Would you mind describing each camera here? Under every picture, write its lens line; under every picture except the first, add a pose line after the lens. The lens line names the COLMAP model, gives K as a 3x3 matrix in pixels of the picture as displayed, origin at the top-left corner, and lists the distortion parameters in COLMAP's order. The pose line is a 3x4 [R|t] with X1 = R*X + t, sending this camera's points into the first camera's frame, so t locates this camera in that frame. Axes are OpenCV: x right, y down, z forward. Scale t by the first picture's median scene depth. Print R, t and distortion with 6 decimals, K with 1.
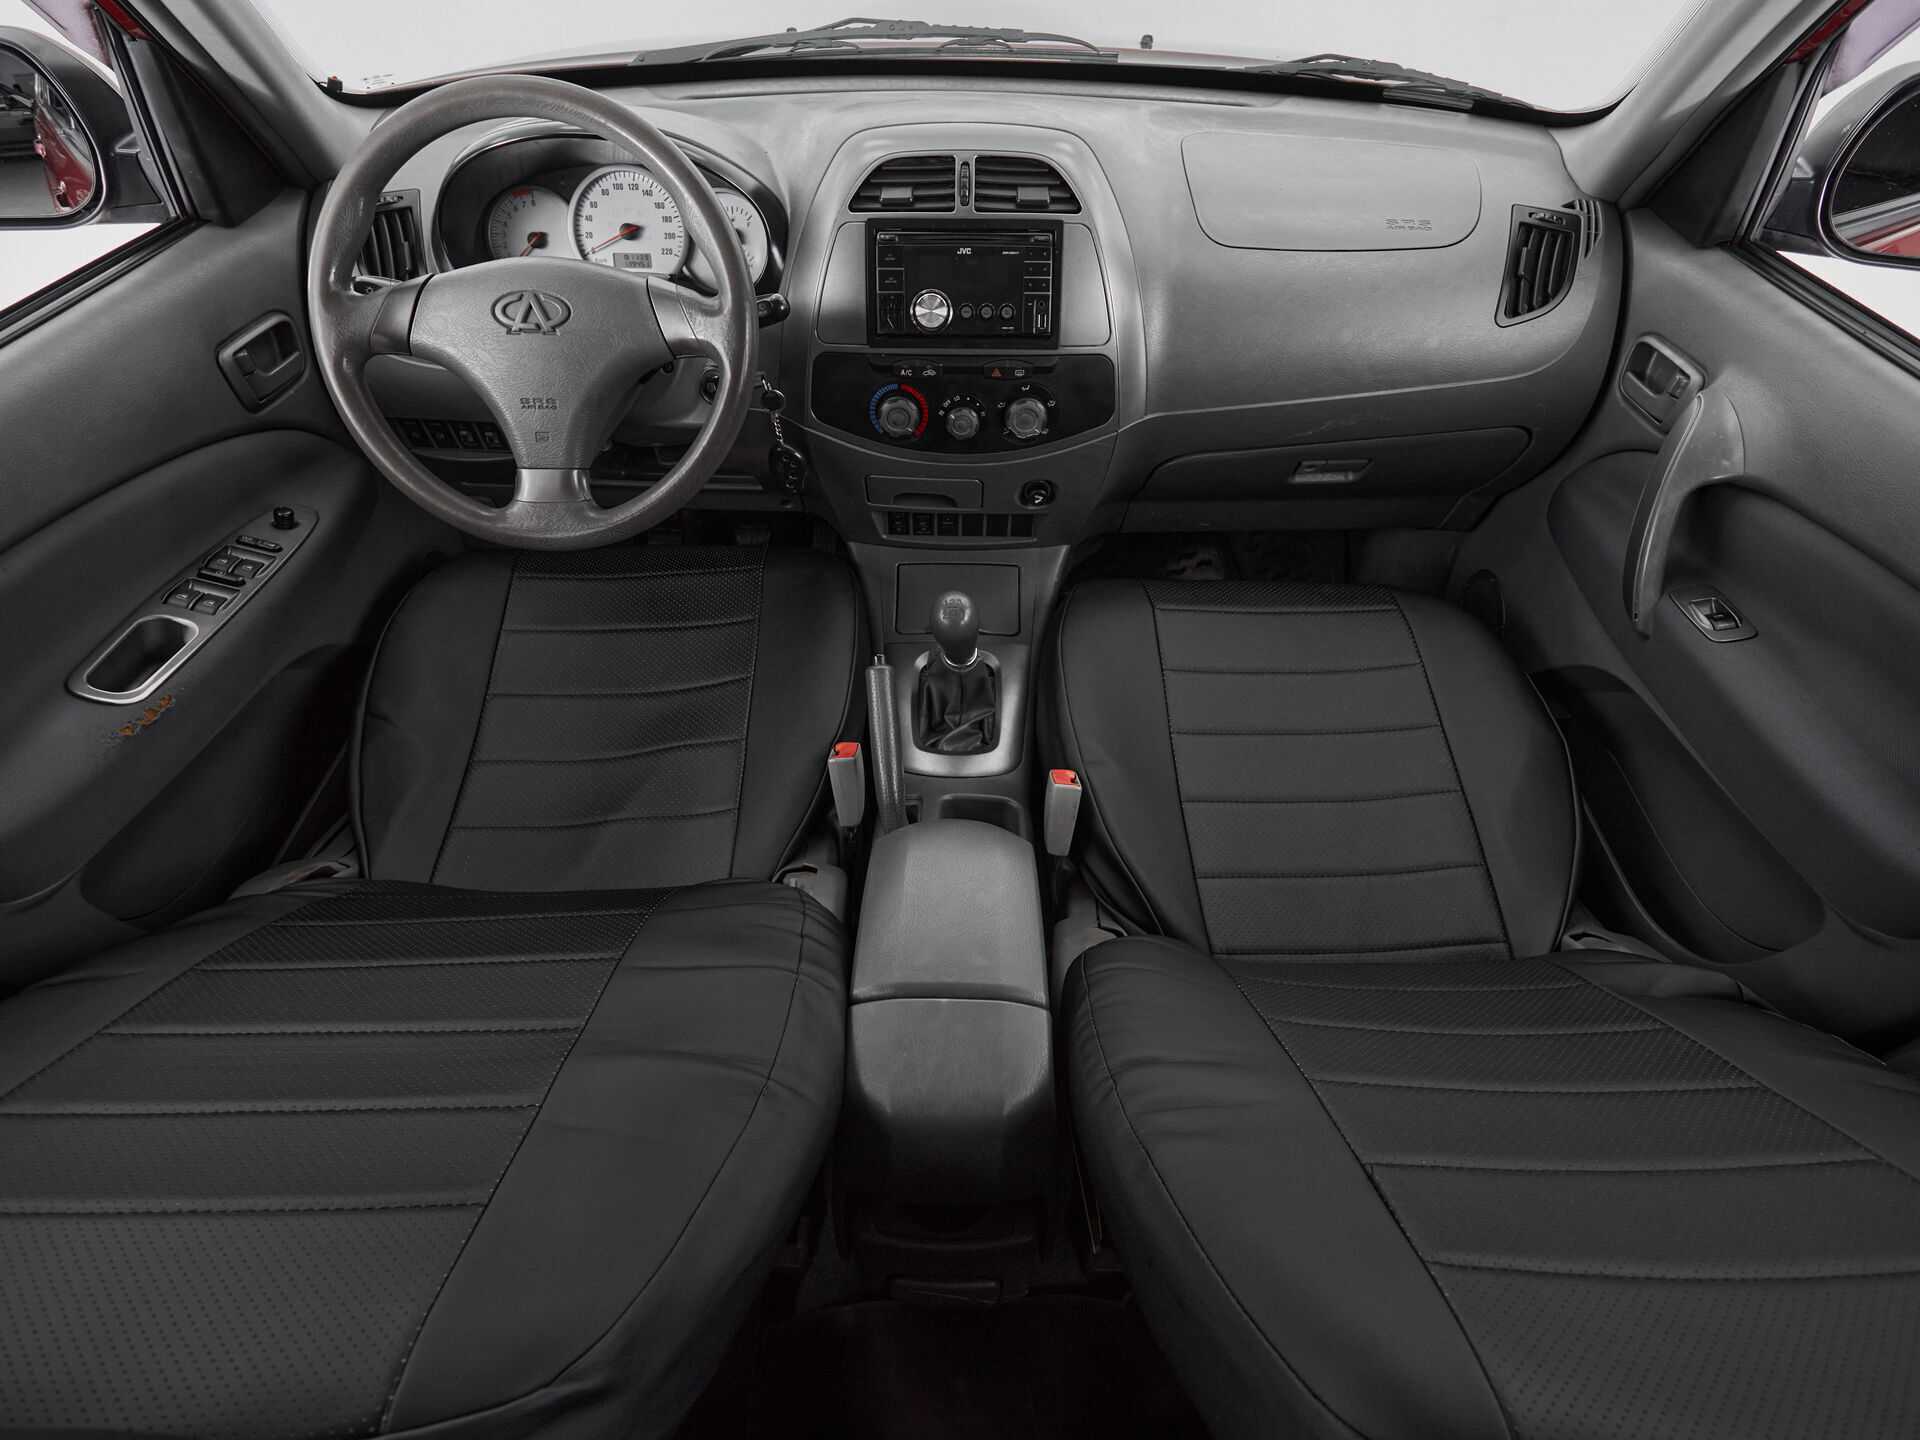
lens RADIAL K [[1042.0, 0, 956.0], [0, 1042.0, 714.1], [0, 0, 1]] dist [-0.002503, -0.000992]
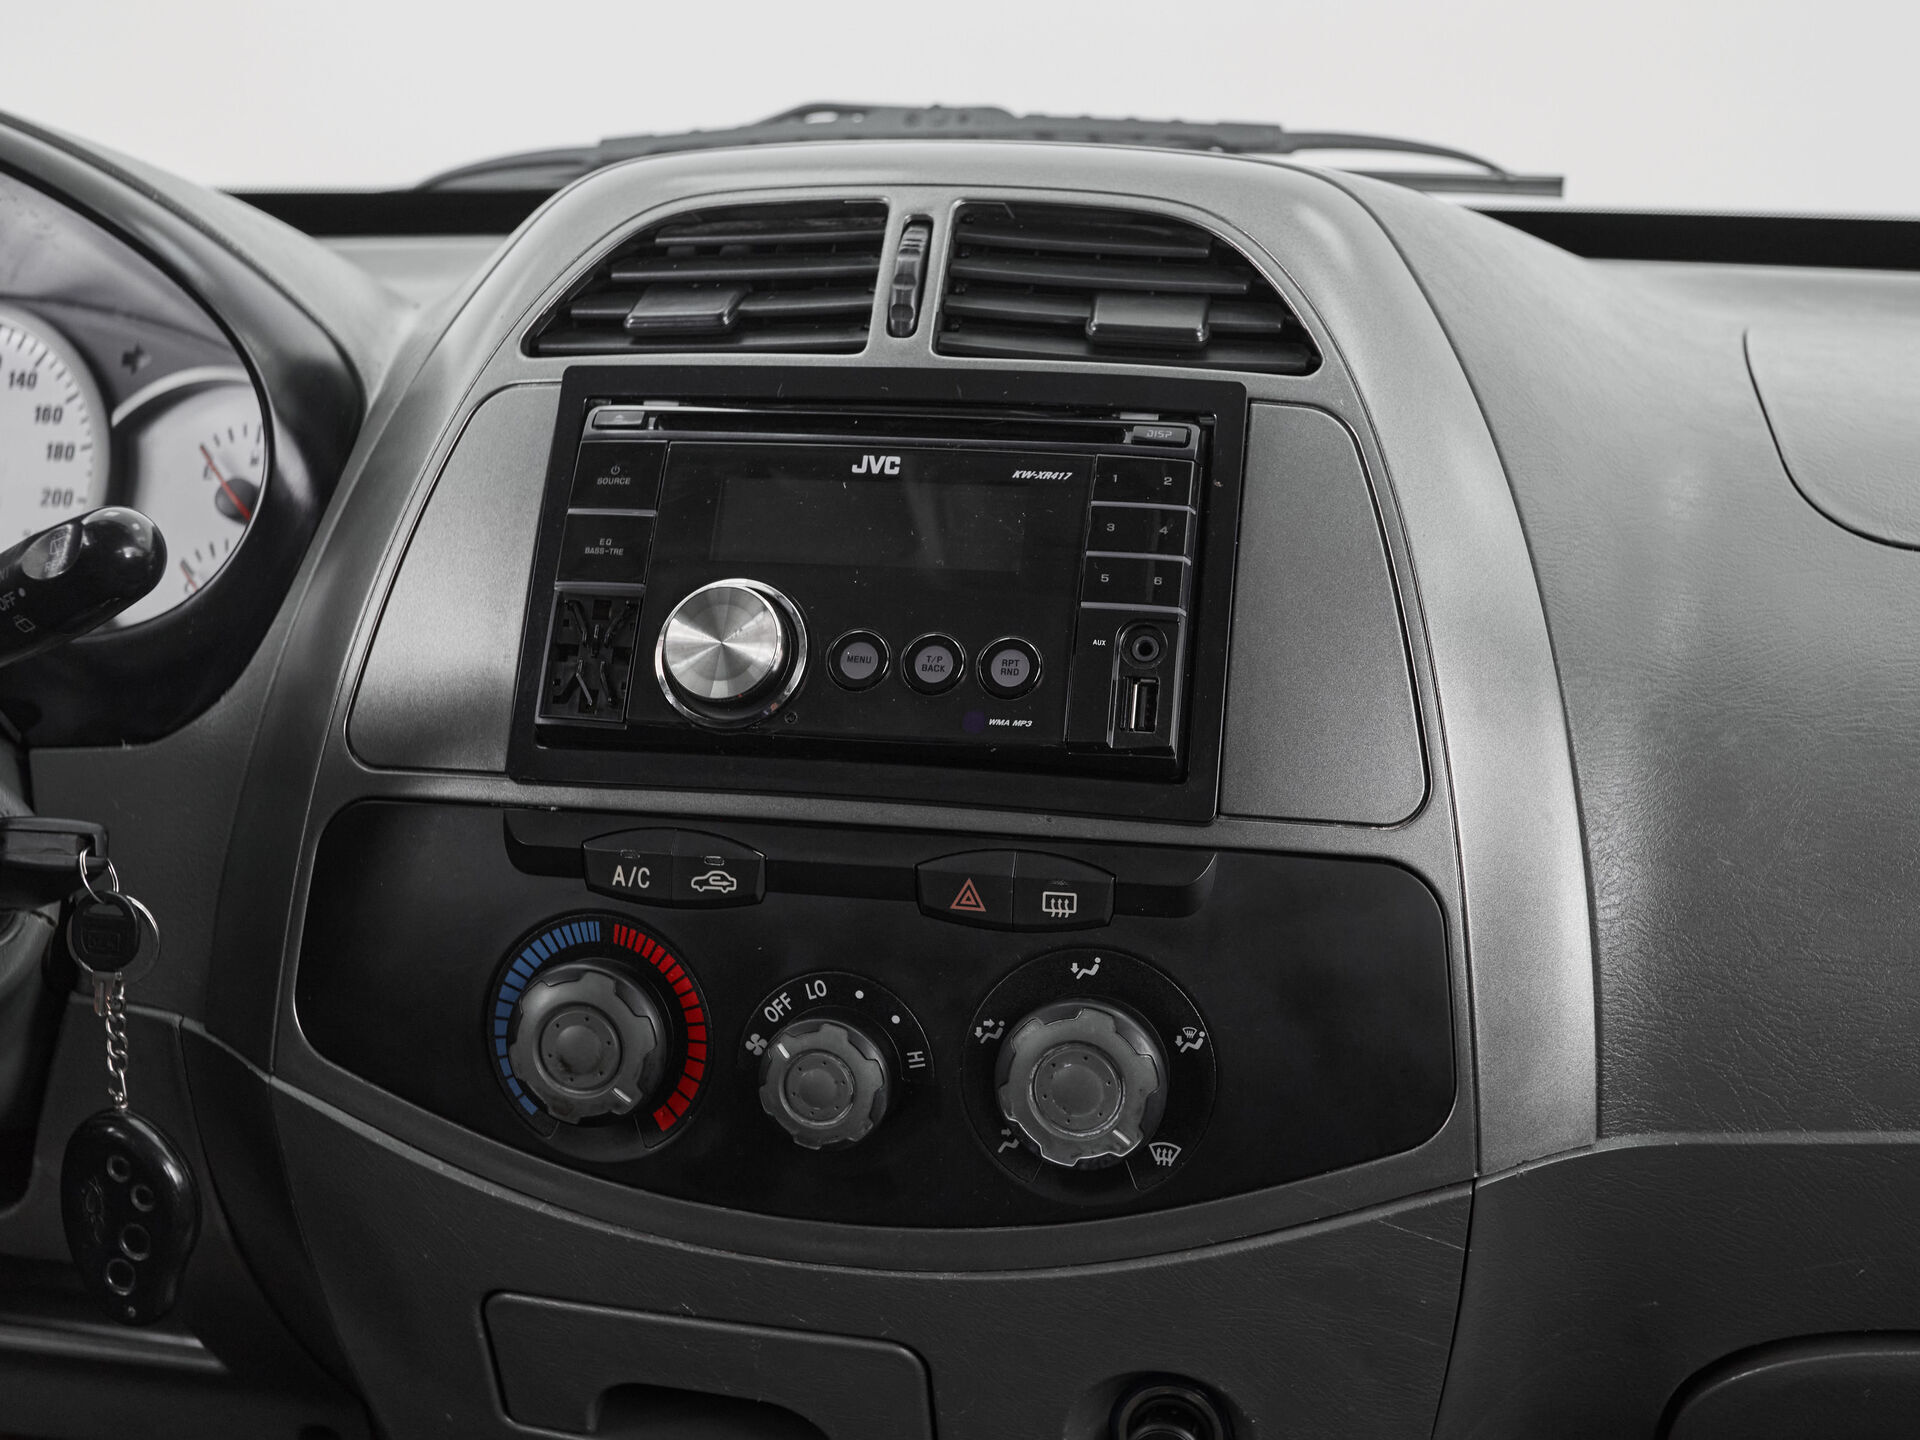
lens RADIAL K [[2569.2, 0, 955.8], [0, 2569.2, 663.2], [0, 0, 1]] dist [0.021141, 0.056331]
pose [[0.980883, 0.041921, -0.190028, 0.157100], [-0.140697, 0.827391, -0.543718, -0.035042], [0.134434, 0.560060, 0.817472, 0.470204]]
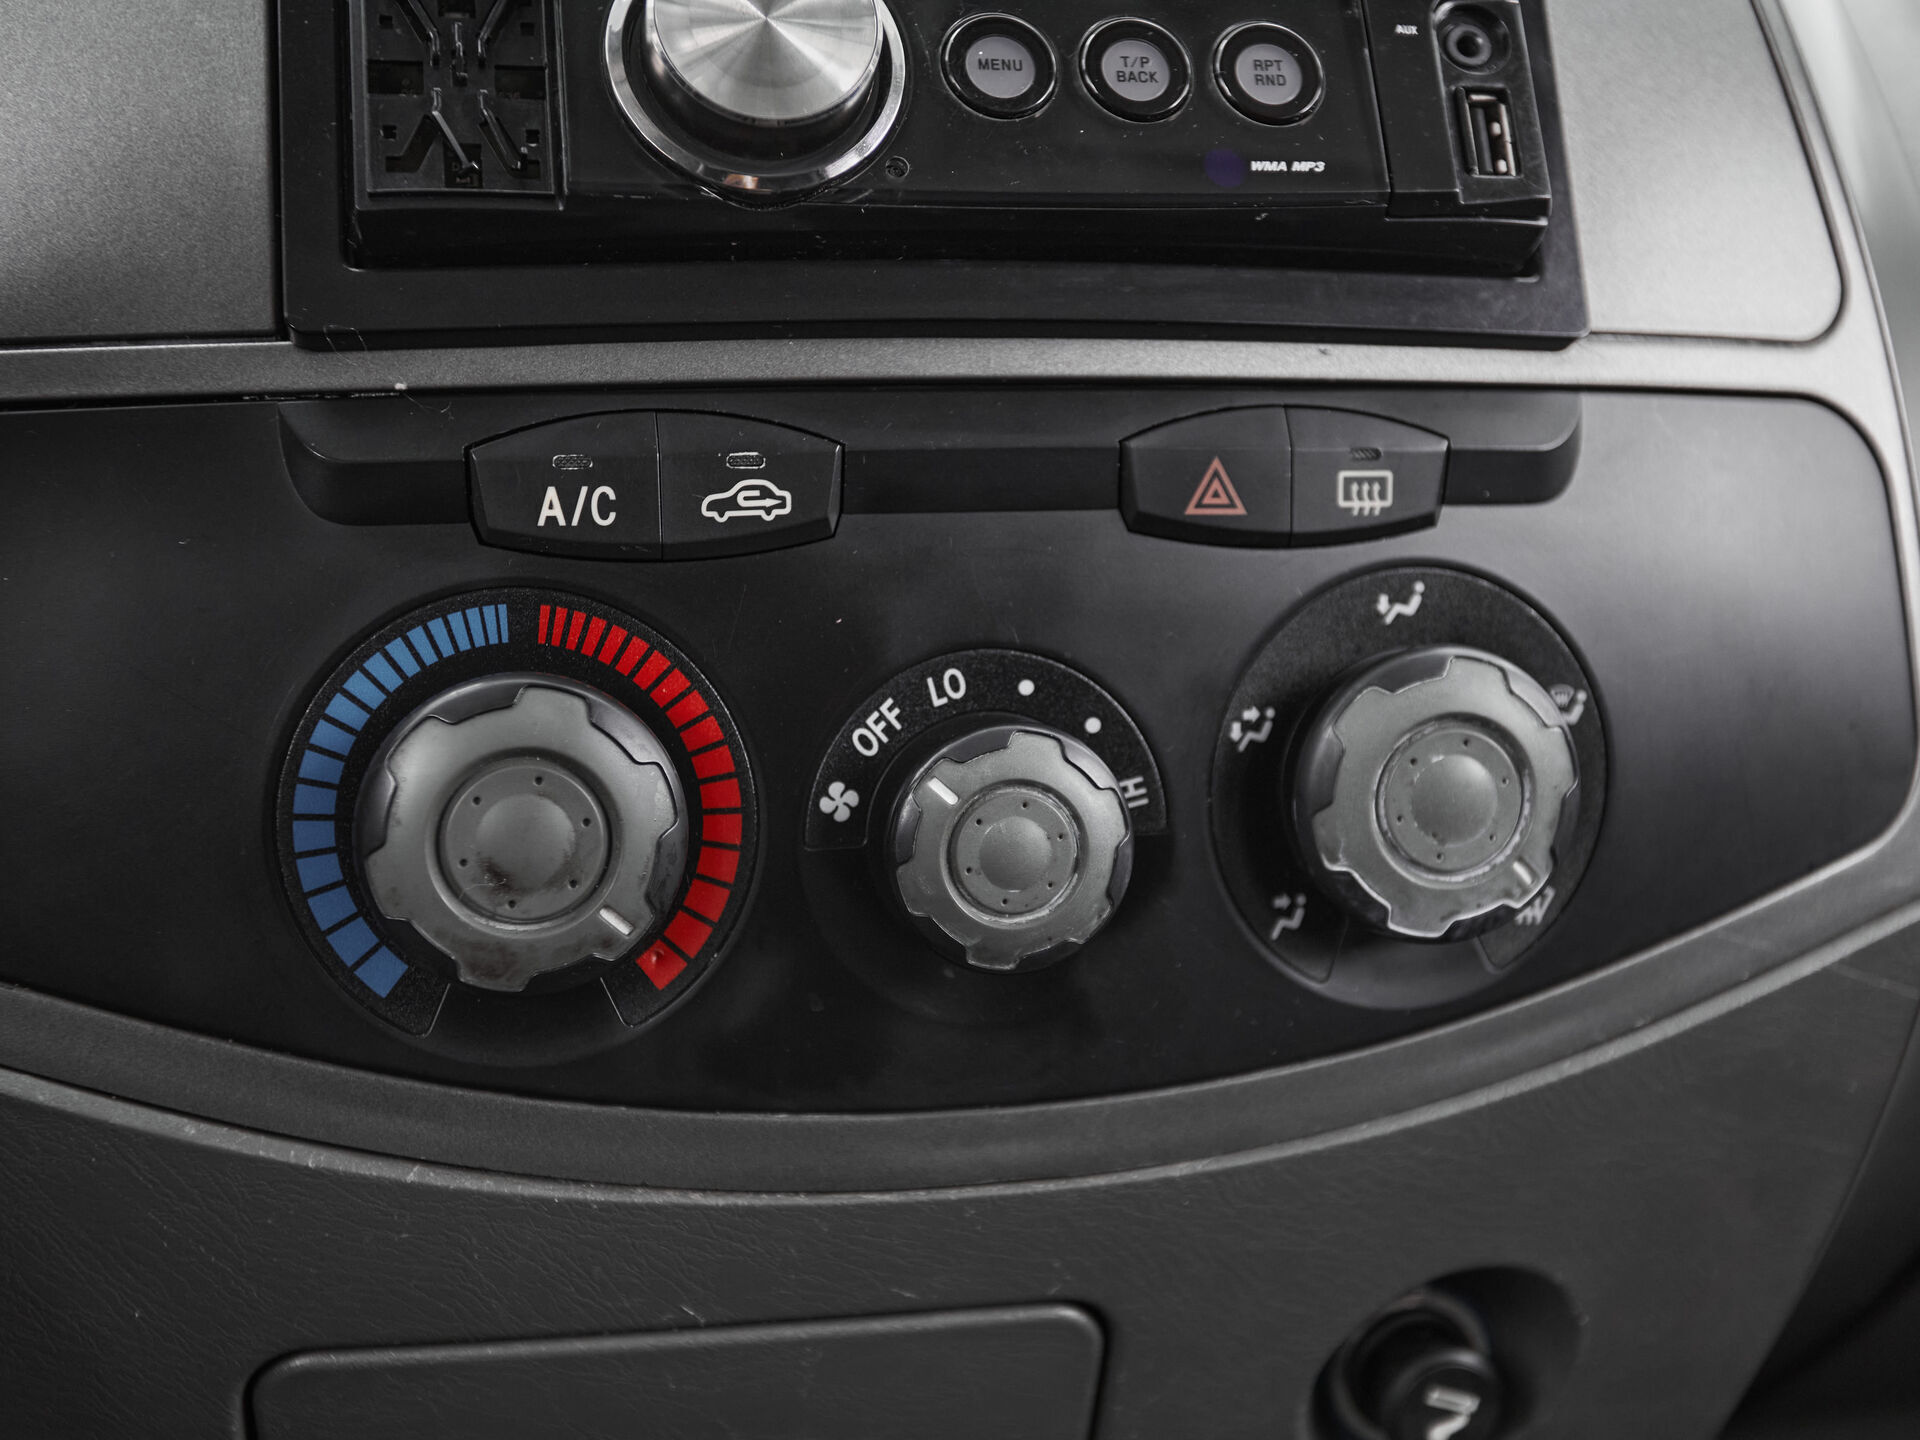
lens RADIAL K [[2415.7, 0, 960.0], [0, 2415.7, 720.0], [0, 0, 1]] dist [0.022706, 0.056848]
pose [[0.972614, -0.040106, 0.228938, -0.074622], [0.157766, 0.837240, -0.523582, -0.137389], [-0.170677, 0.545362, 0.820640, 0.774355]]
